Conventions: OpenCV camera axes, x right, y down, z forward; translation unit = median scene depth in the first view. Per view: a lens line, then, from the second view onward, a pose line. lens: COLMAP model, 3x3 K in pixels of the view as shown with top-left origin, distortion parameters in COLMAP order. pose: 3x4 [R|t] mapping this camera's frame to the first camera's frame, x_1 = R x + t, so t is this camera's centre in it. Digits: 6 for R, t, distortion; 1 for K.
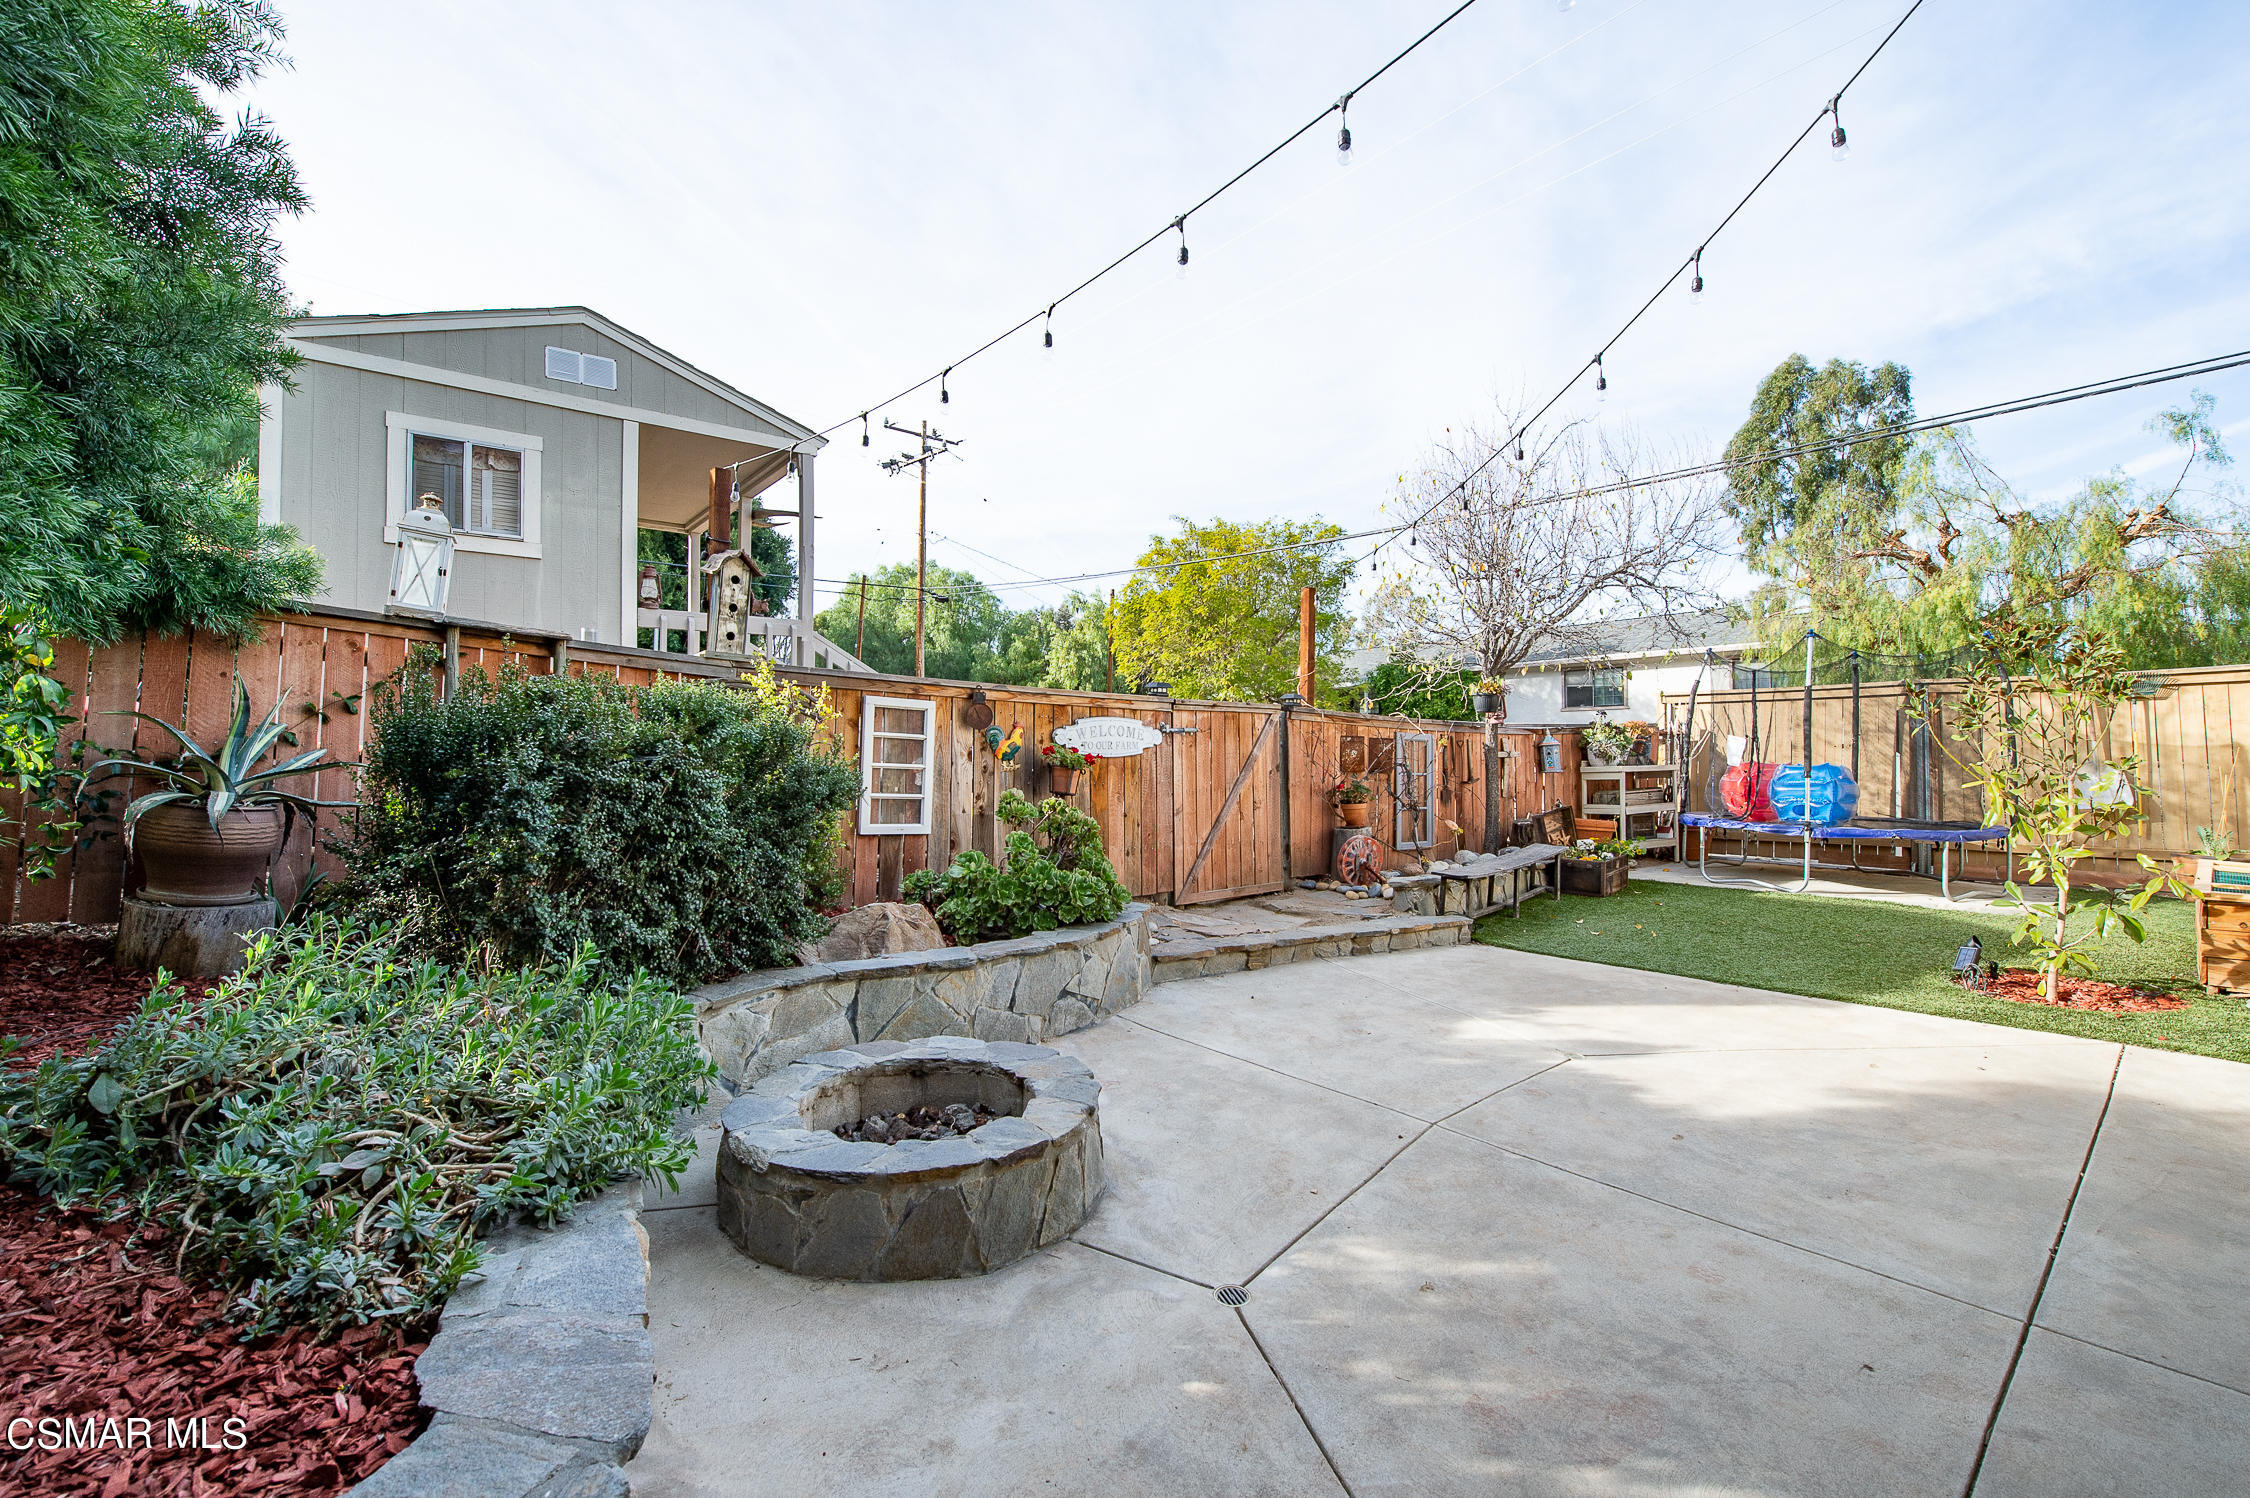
lens RADIAL K [[929.0, 0, 1125.0], [0, 929.0, 749.0], [0, 0, 1]] dist [-0.020554, -0.000353]
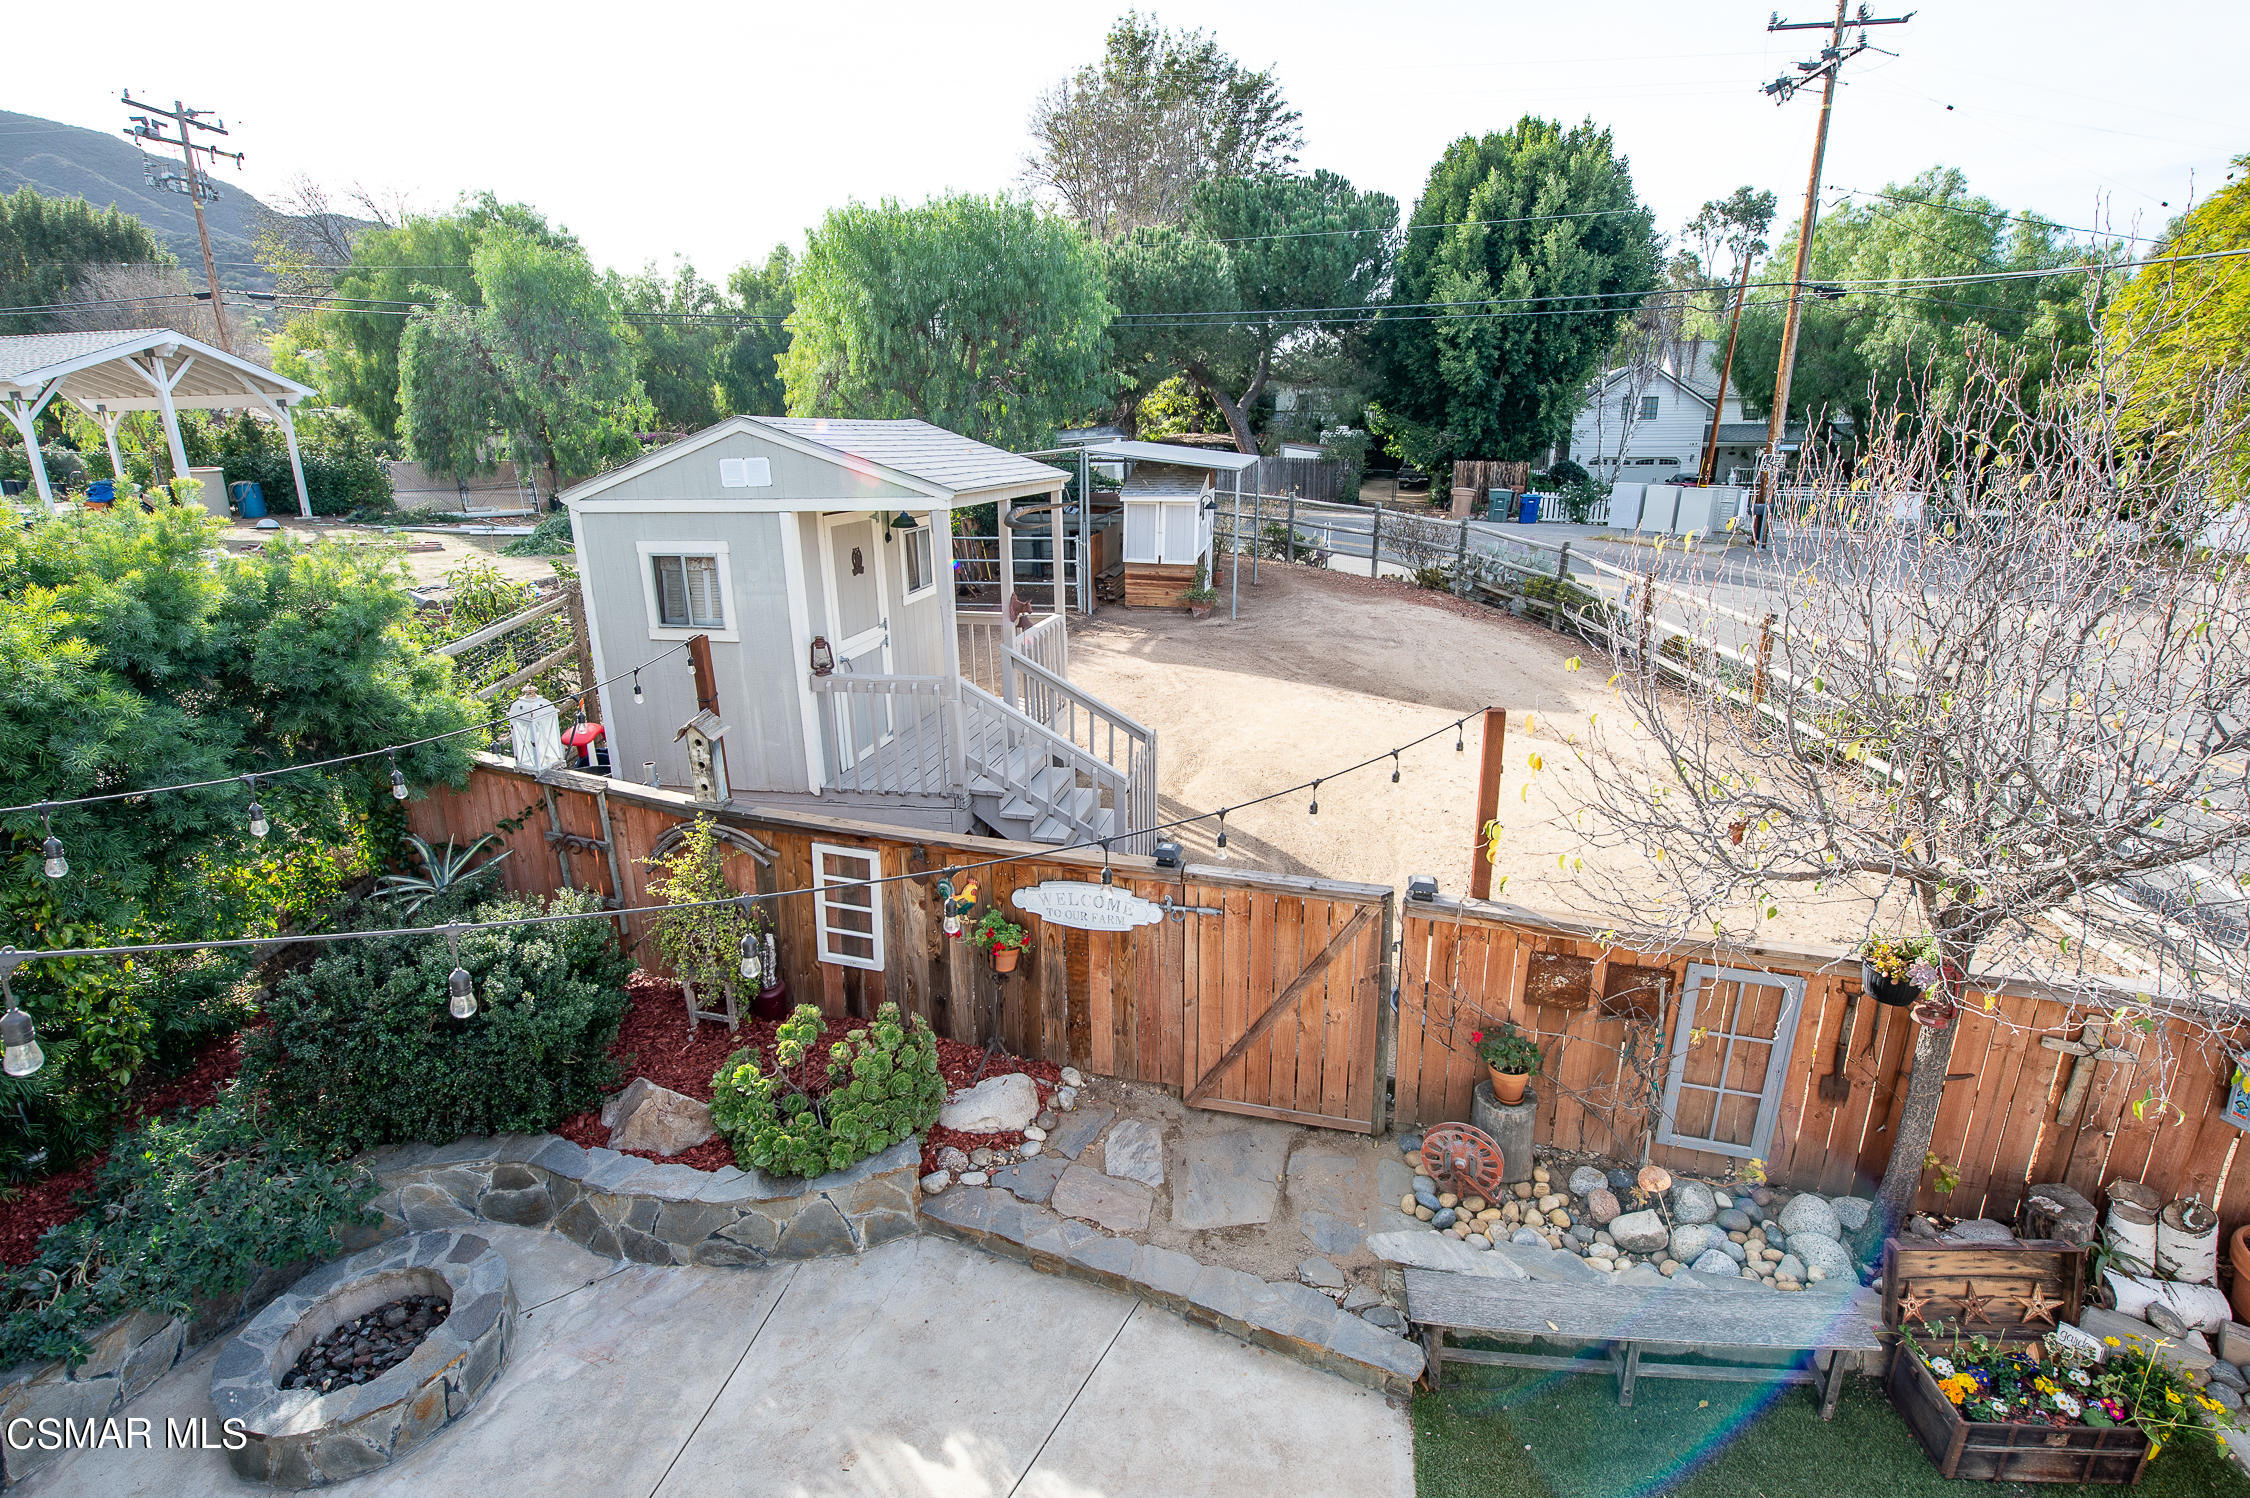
lens RADIAL K [[1041.2, 0, 1119.7], [0, 1041.2, 735.0], [0, 0, 1]] dist [-0.010716, -0.000258]
pose [[0.614527, 0.221755, -0.757087, 0.665882], [0.012877, 0.956732, 0.290684, -0.425179], [0.788790, -0.188382, 0.585083, 0.497133]]
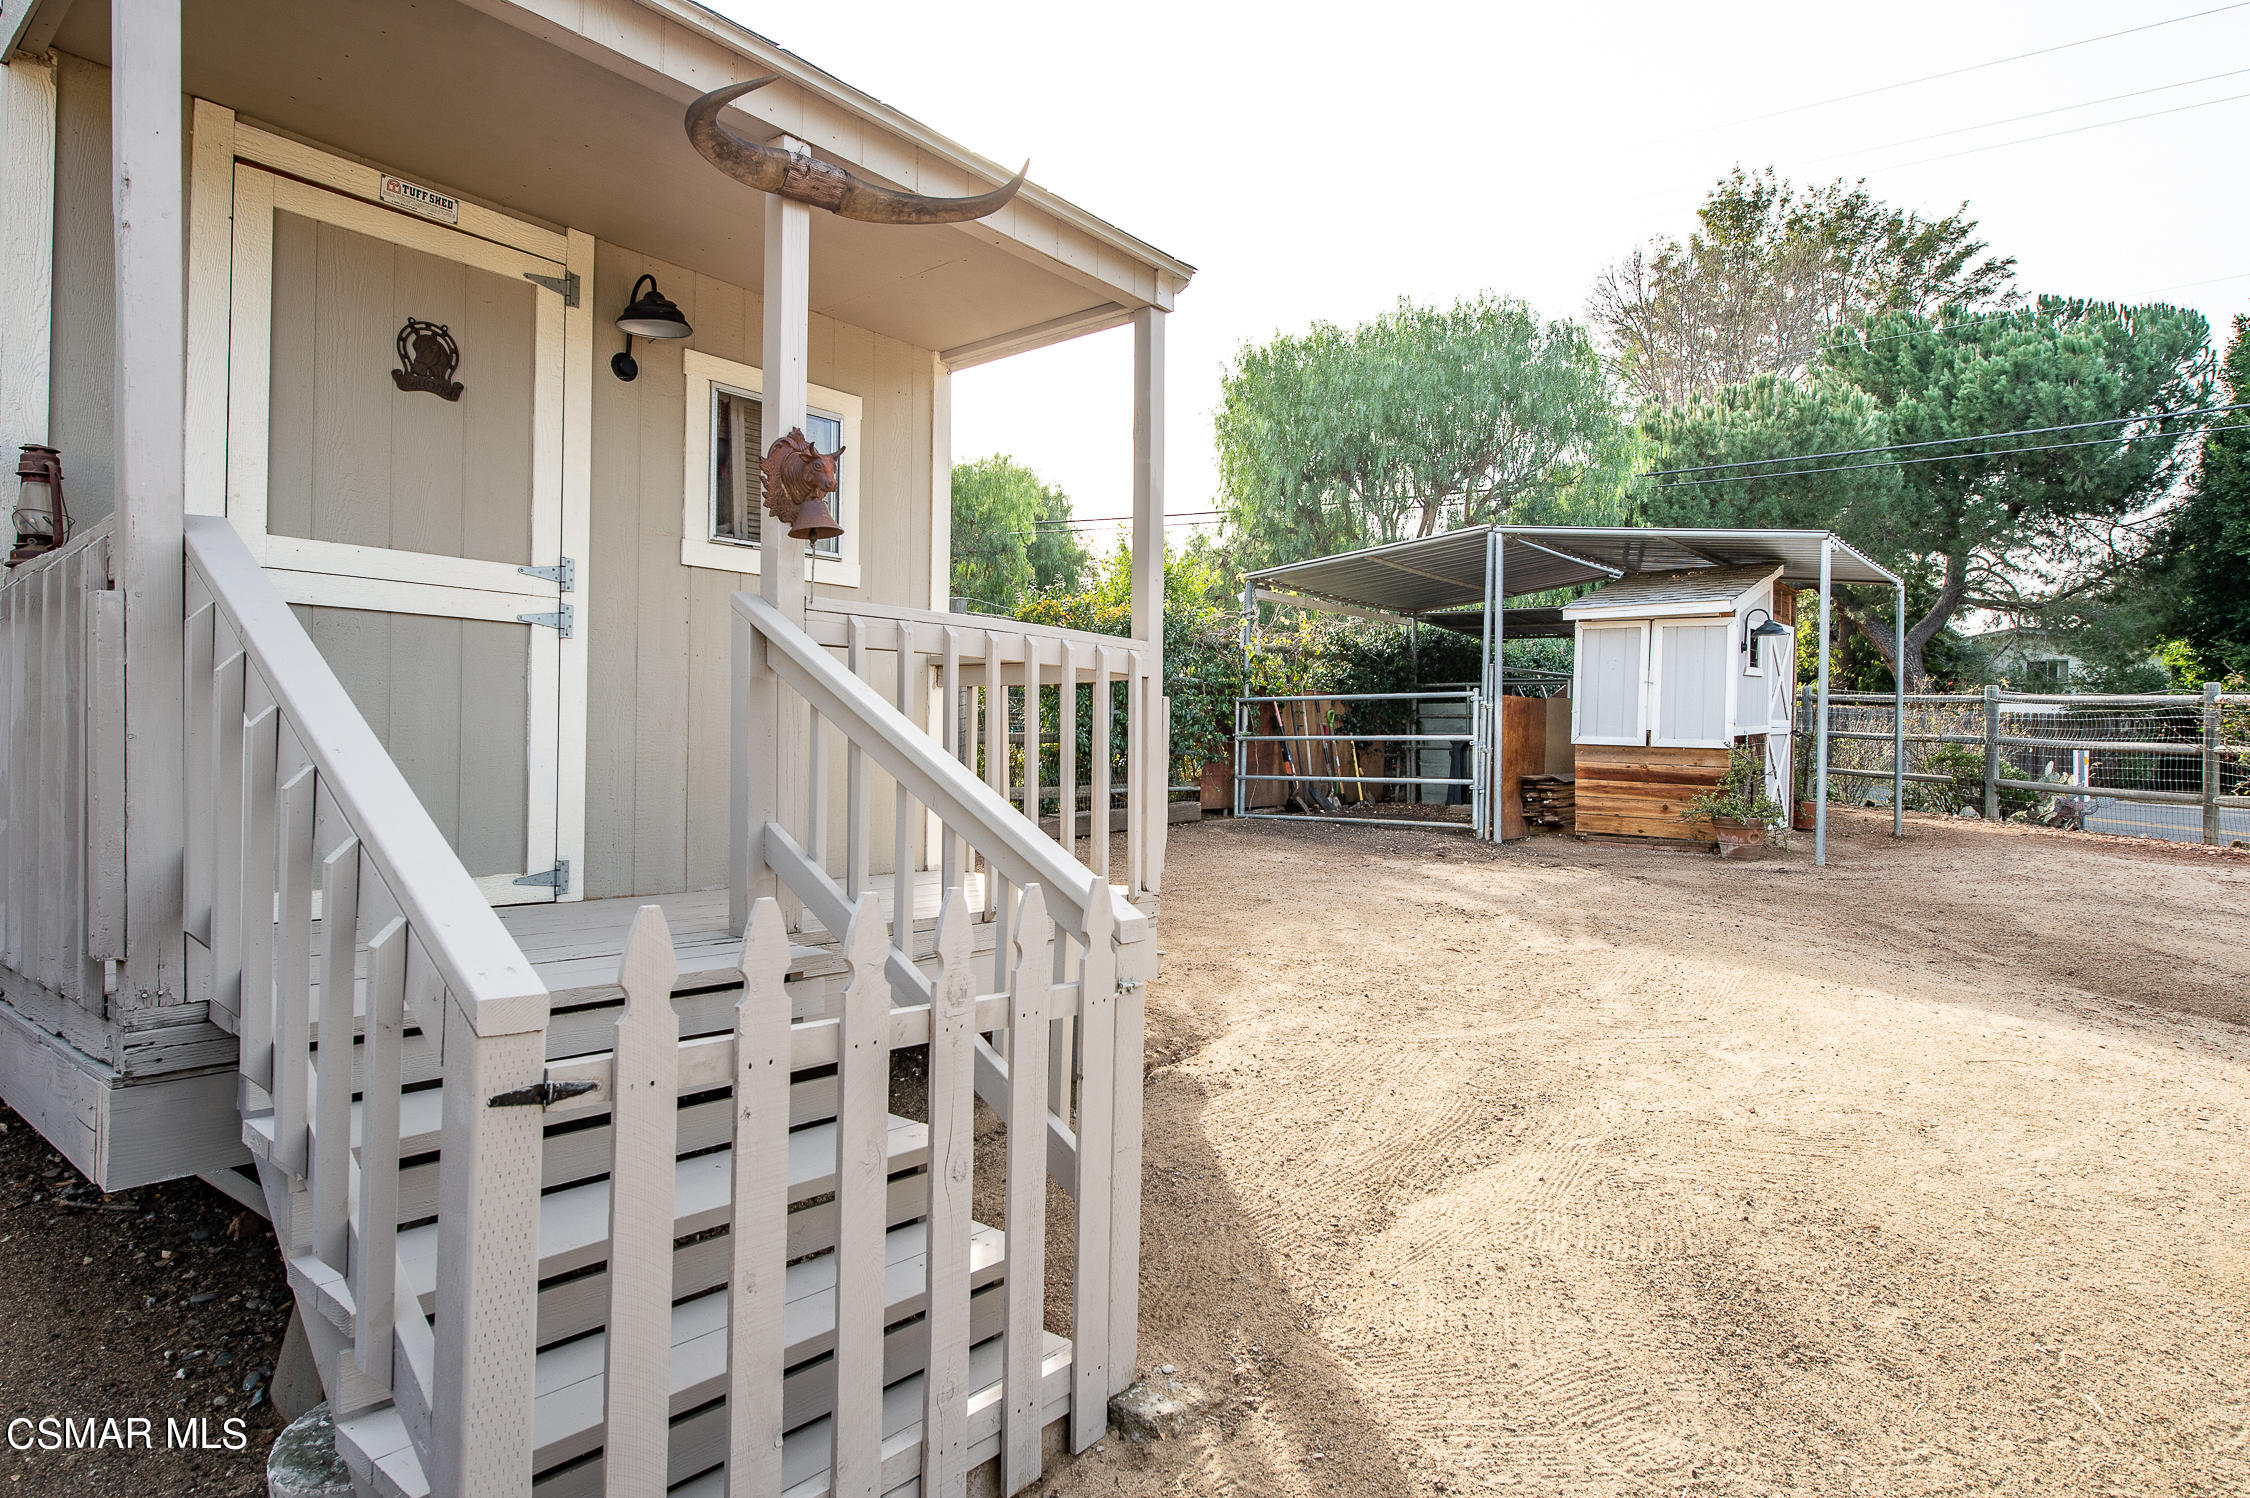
lens RADIAL K [[1235.4, 0, 1113.8], [0, 1235.4, 743.9], [0, 0, 1]] dist [-0.004926, -0.001553]
pose [[0.181098, 0.000174, -0.983465, 0.018927], [-0.006427, 0.999979, -0.001006, -0.076939], [0.983444, 0.006503, 0.181096, 1.266425]]
